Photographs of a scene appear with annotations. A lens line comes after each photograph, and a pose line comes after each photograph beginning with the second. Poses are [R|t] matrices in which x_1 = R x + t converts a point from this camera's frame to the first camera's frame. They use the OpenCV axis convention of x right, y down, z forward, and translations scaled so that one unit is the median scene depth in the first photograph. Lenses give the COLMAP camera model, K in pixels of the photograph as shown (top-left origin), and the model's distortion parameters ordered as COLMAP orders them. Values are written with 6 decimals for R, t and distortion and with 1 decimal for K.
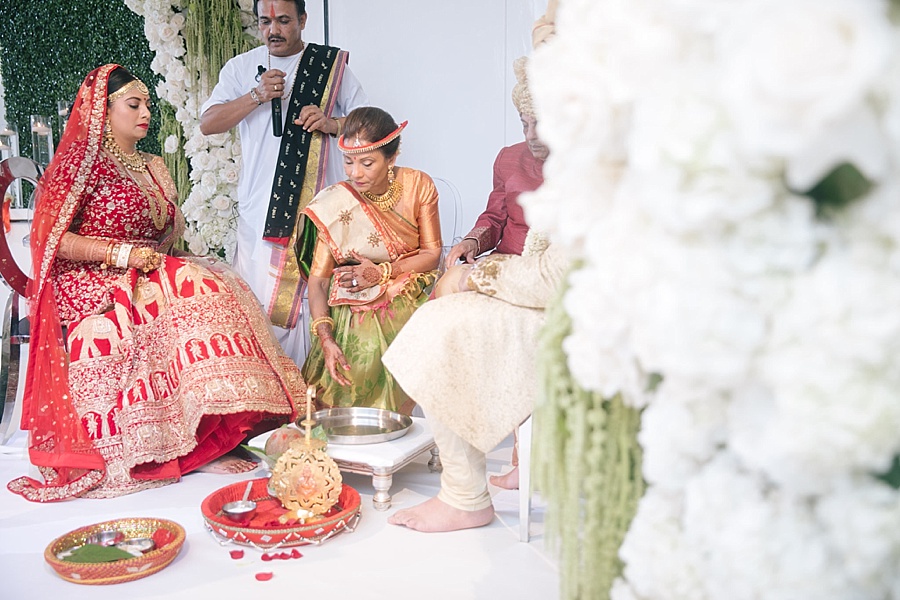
lens RADIAL K [[903.2, 0, 450.2], [0, 903.2, 301.2], [0, 0, 1]] dist [0.016858, 0.000000]
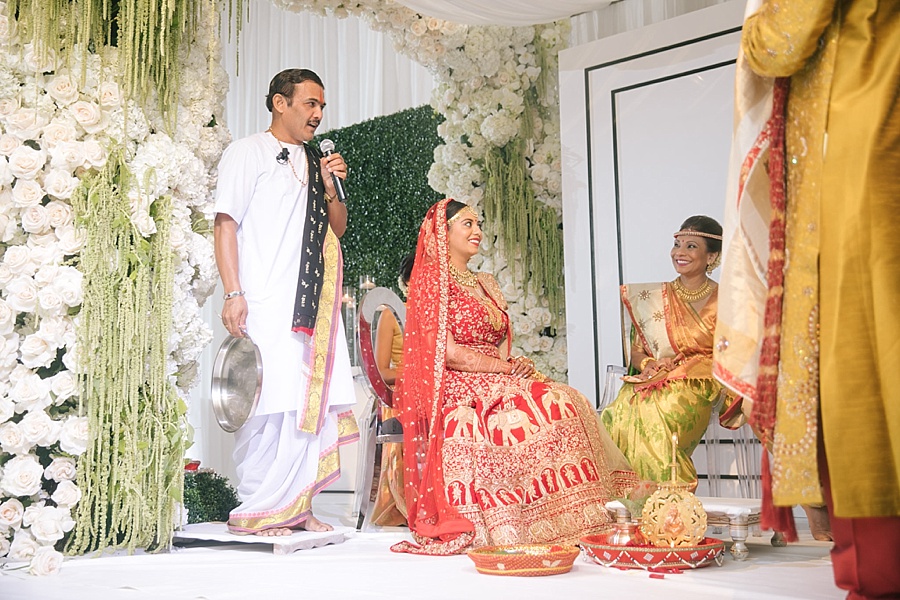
lens RADIAL K [[958.1, 0, 449.3], [0, 958.1, 299.0], [0, 0, 1]] dist [0.019058, 0.000000]
pose [[0.968509, -0.037146, -0.246194, -0.102060], [-0.017497, 0.976209, -0.216124, 0.158308], [0.248365, 0.213625, 0.944817, -0.211796]]
